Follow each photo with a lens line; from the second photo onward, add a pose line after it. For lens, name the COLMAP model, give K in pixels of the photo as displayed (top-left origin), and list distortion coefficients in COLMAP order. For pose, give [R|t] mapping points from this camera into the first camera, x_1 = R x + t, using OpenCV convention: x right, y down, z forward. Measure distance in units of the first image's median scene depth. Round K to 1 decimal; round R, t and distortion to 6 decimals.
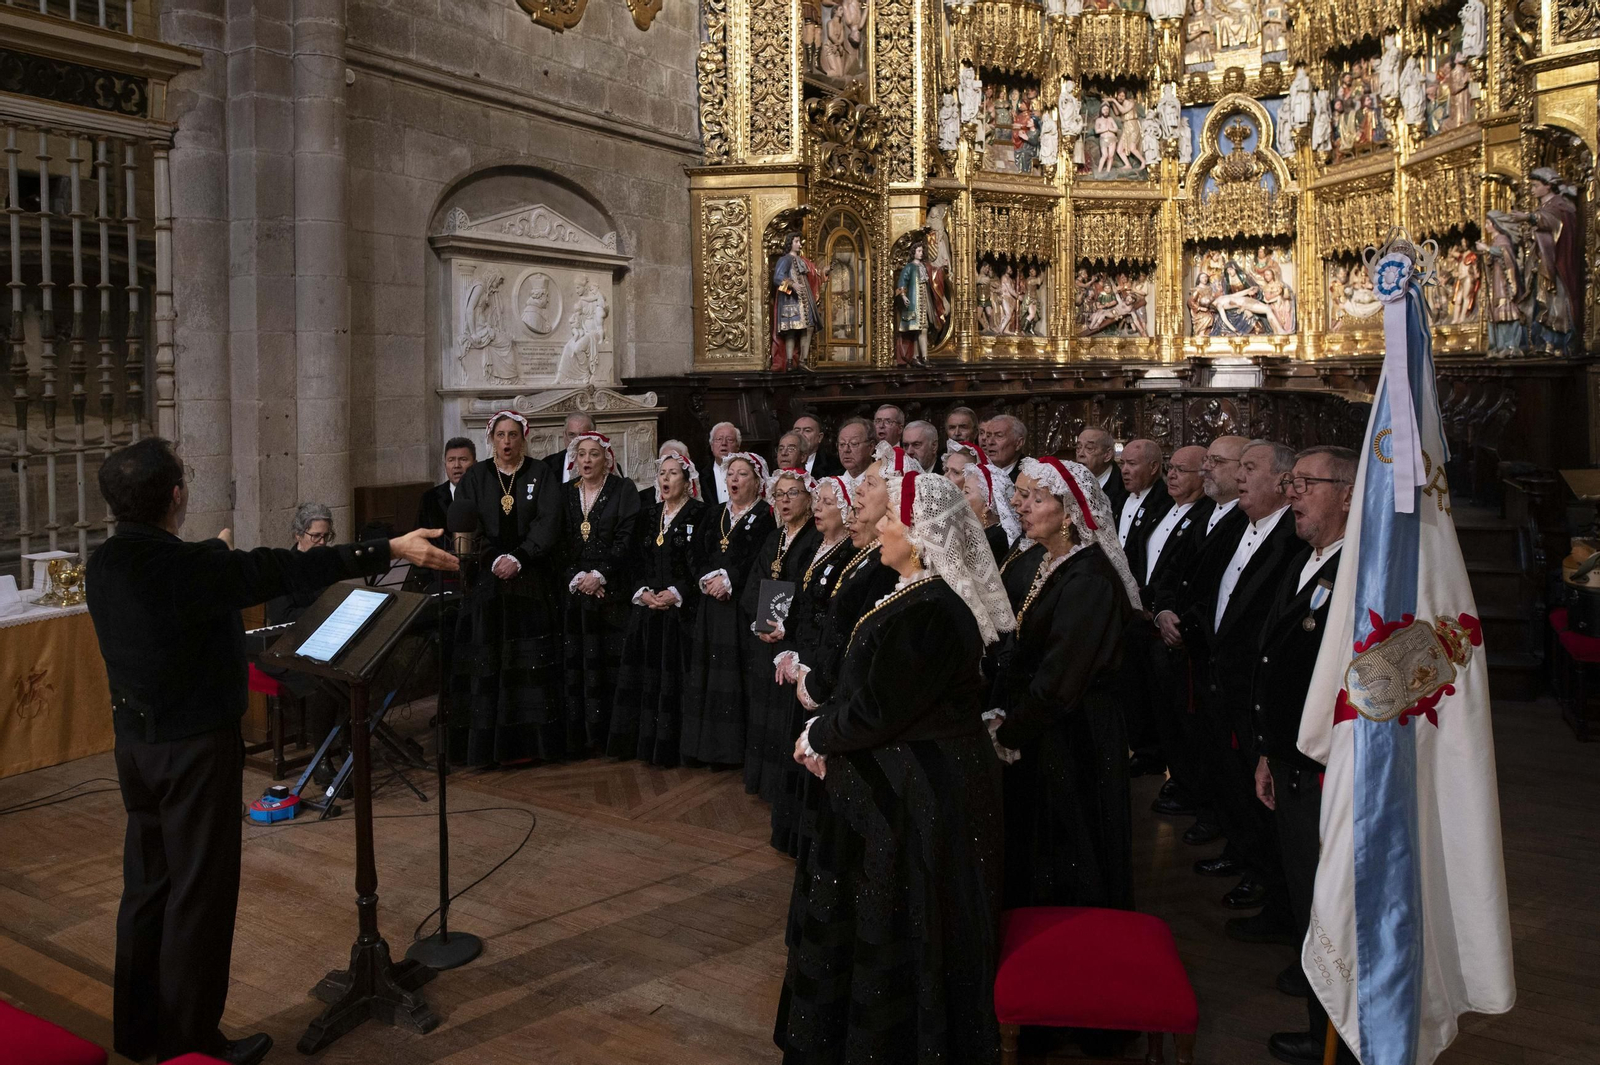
lens RADIAL K [[1116.4, 0, 800.4], [0, 1116.4, 395.3], [0, 0, 1]] dist [-0.000813, 0.005437]
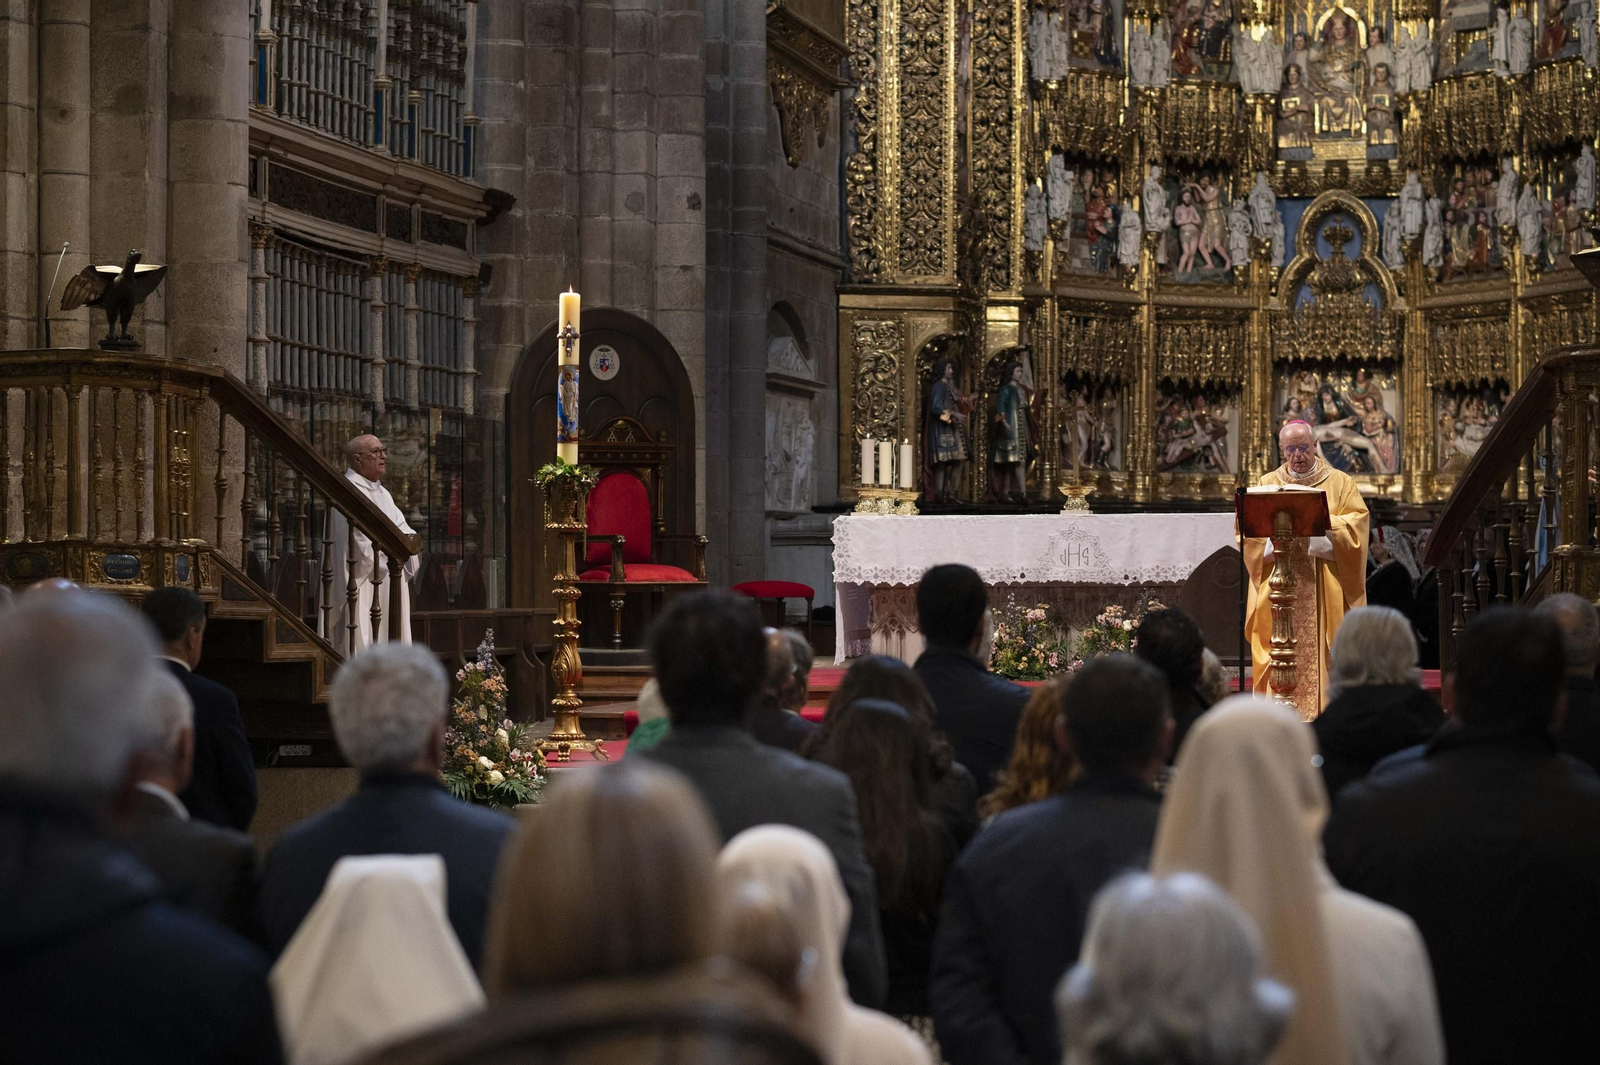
lens RADIAL K [[3938.3, 0, 800.0], [0, 3938.3, 532.5], [0, 0, 1]] dist [0.549348, -1.062696]
pose [[0.942860, 0.013997, 0.332896, -1.018318], [-0.002581, 0.999394, -0.034710, 0.098672], [-0.333181, 0.031868, 0.942324, -1.743810]]
